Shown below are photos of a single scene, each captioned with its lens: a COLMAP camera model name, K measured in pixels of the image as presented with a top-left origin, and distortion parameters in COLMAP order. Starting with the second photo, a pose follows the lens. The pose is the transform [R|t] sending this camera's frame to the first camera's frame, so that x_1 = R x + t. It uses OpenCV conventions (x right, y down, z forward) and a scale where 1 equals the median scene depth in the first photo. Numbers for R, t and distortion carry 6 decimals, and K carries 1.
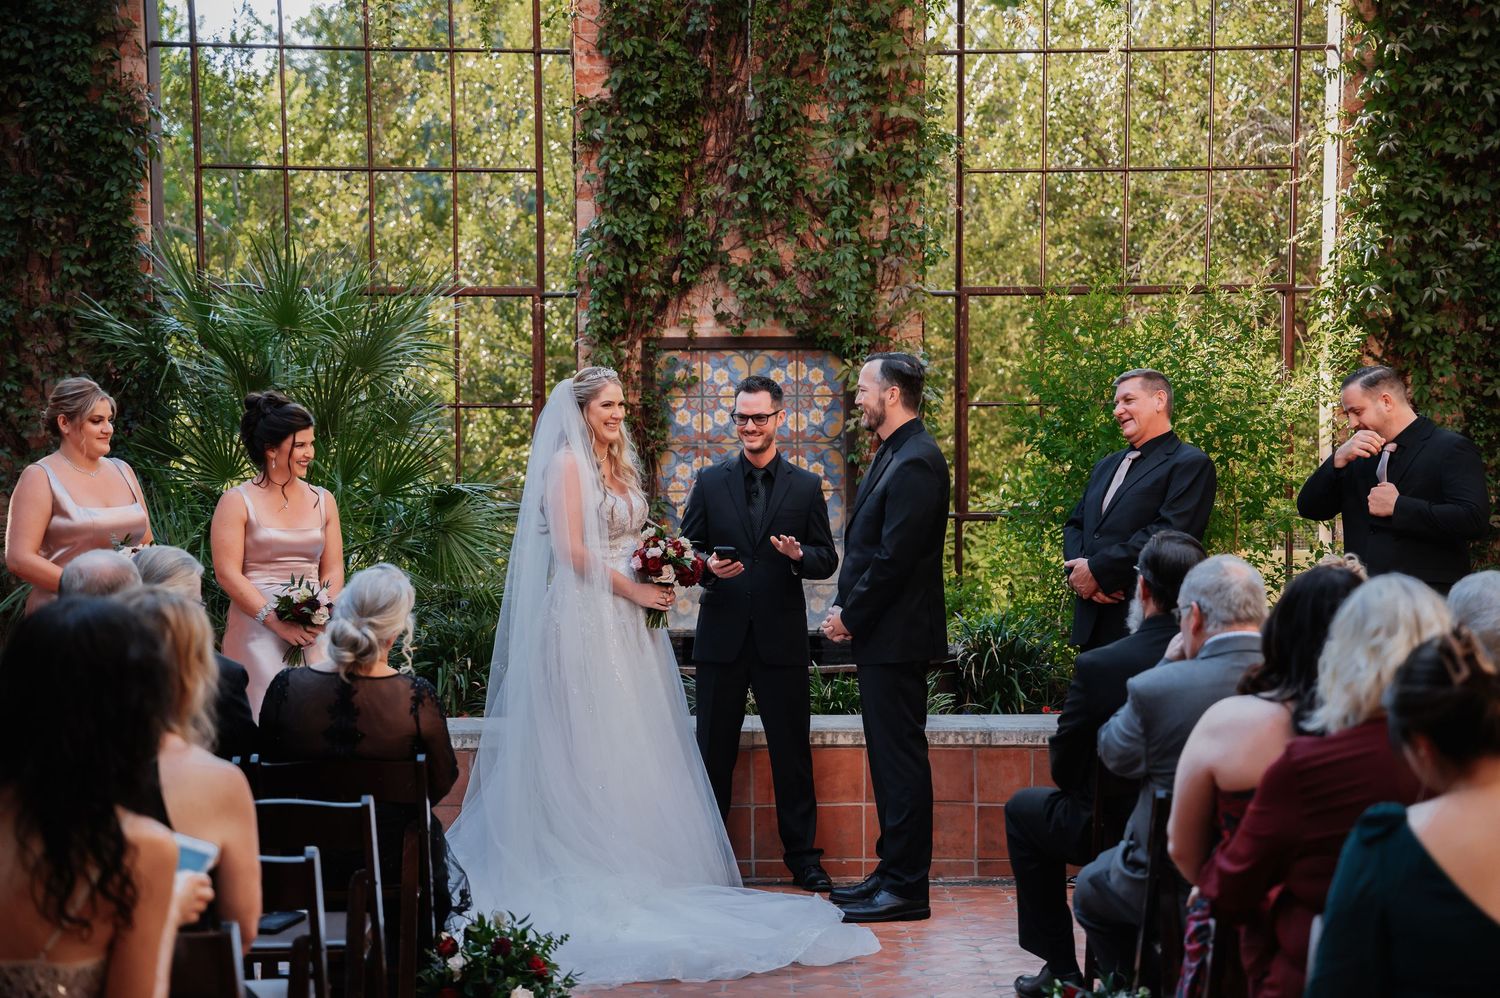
lens RADIAL K [[3529.4, 0, 778.4], [0, 3529.4, 505.5], [0, 0, 1]] dist [0.604229, 0.000000]
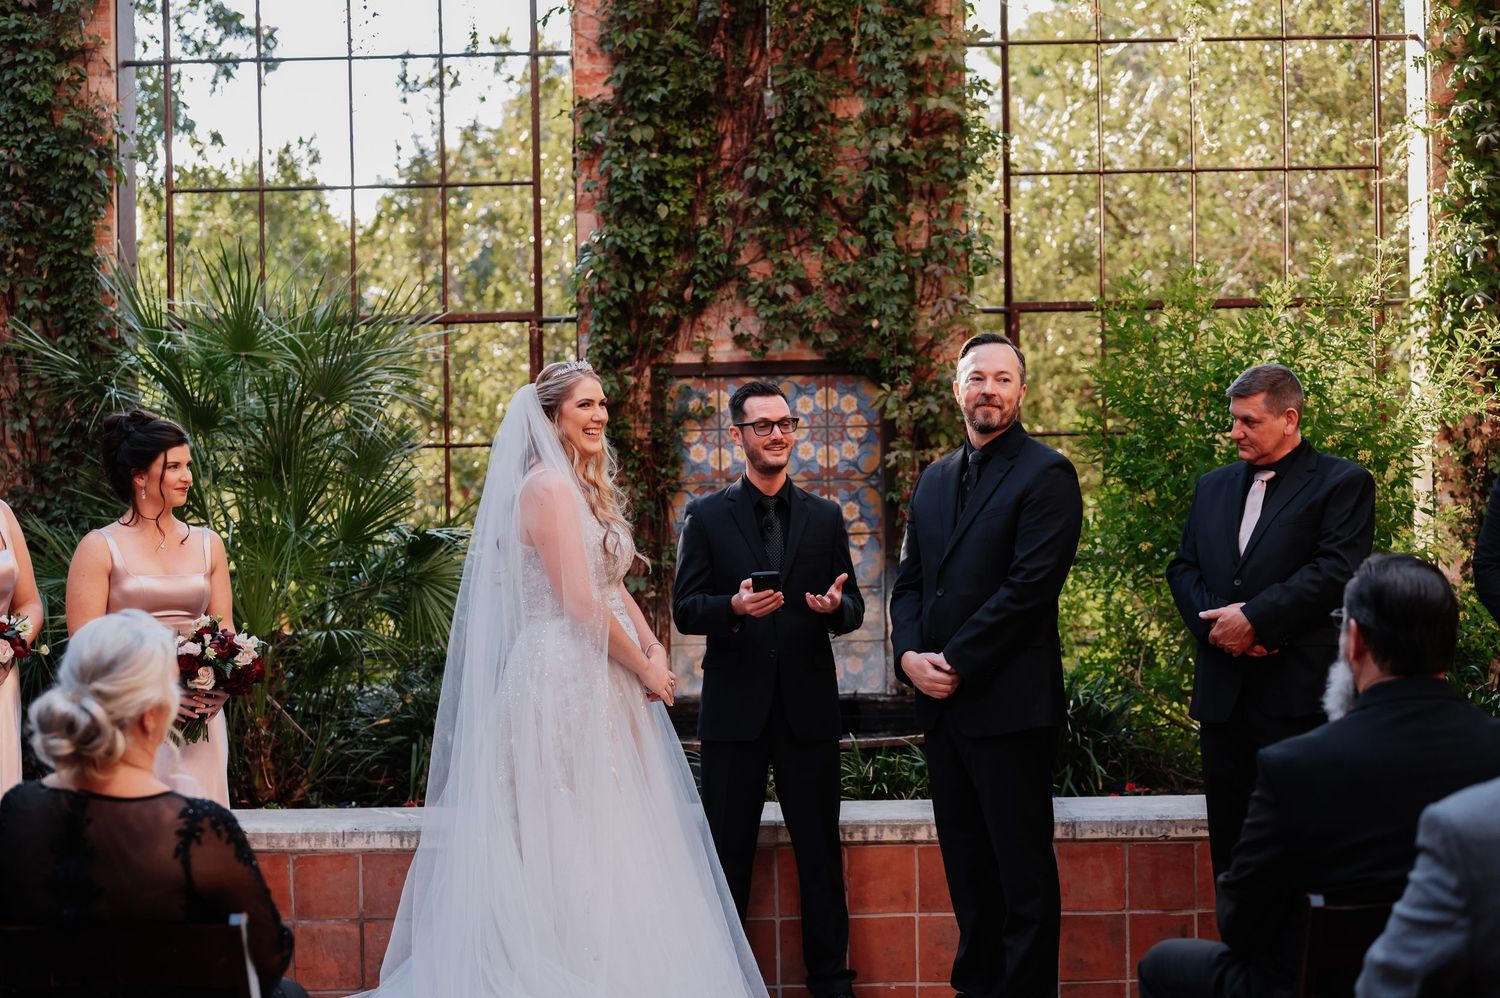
lens RADIAL K [[2270.7, 0, 745.3], [0, 2270.7, 514.6], [0, 0, 1]] dist [0.013280, 0.000000]
pose [[0.999295, -0.014780, -0.034518, 0.004042], [0.013638, 0.999359, -0.033089, 0.009292], [0.034985, 0.032595, 0.998856, 0.436608]]
